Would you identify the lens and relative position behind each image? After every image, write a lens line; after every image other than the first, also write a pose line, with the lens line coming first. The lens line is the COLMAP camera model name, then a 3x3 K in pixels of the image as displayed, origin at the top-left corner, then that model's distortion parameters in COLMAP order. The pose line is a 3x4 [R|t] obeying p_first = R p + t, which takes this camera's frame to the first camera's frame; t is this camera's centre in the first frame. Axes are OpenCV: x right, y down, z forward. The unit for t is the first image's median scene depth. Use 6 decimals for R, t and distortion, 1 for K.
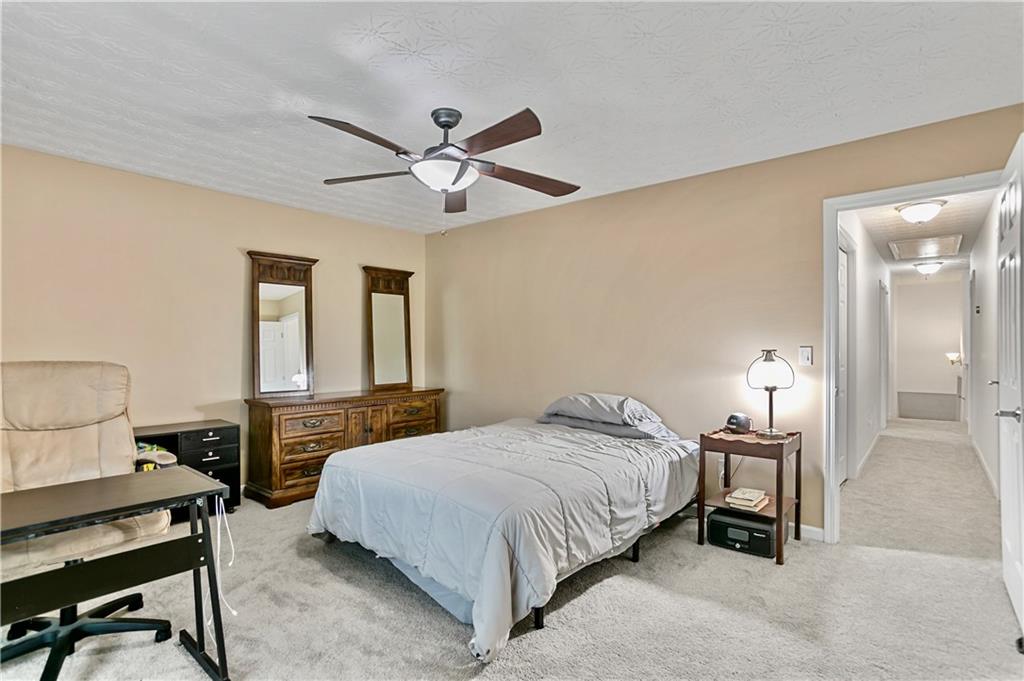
lens RADIAL K [[506.1, 0, 509.8], [0, 506.1, 343.3], [0, 0, 1]] dist [-0.048828, 0.001412]
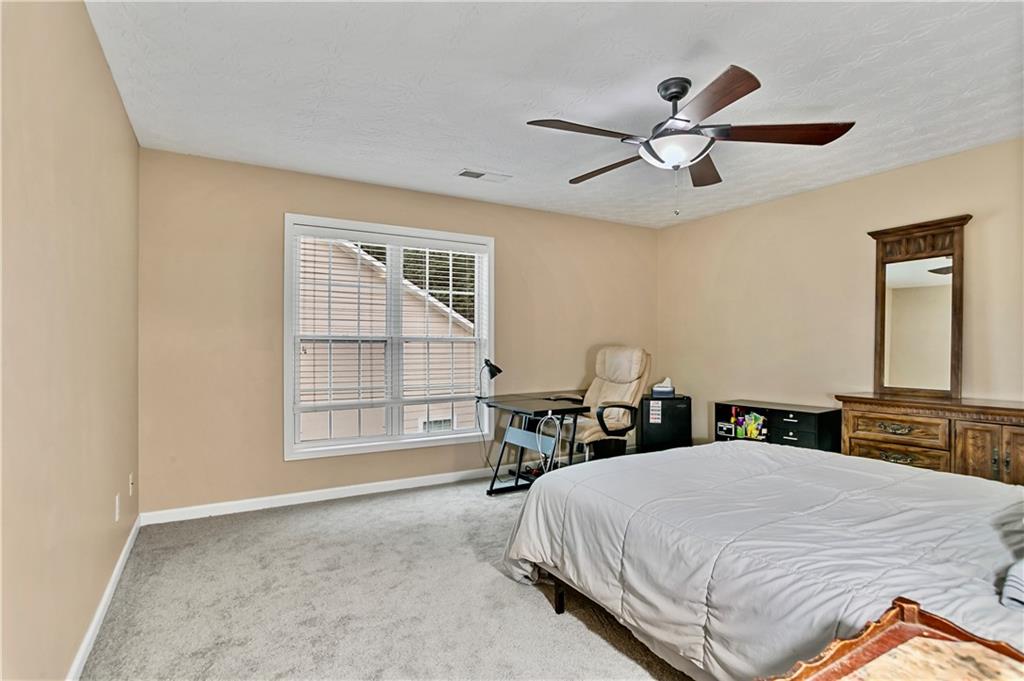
lens RADIAL K [[506.1, 0, 509.8], [0, 506.1, 343.3], [0, 0, 1]] dist [-0.048828, 0.001412]
pose [[-0.293584, 0.004119, -0.955924, 0.633881], [0.011356, 0.999935, 0.000821, 0.013428], [0.955866, -0.010614, -0.293612, 0.725748]]
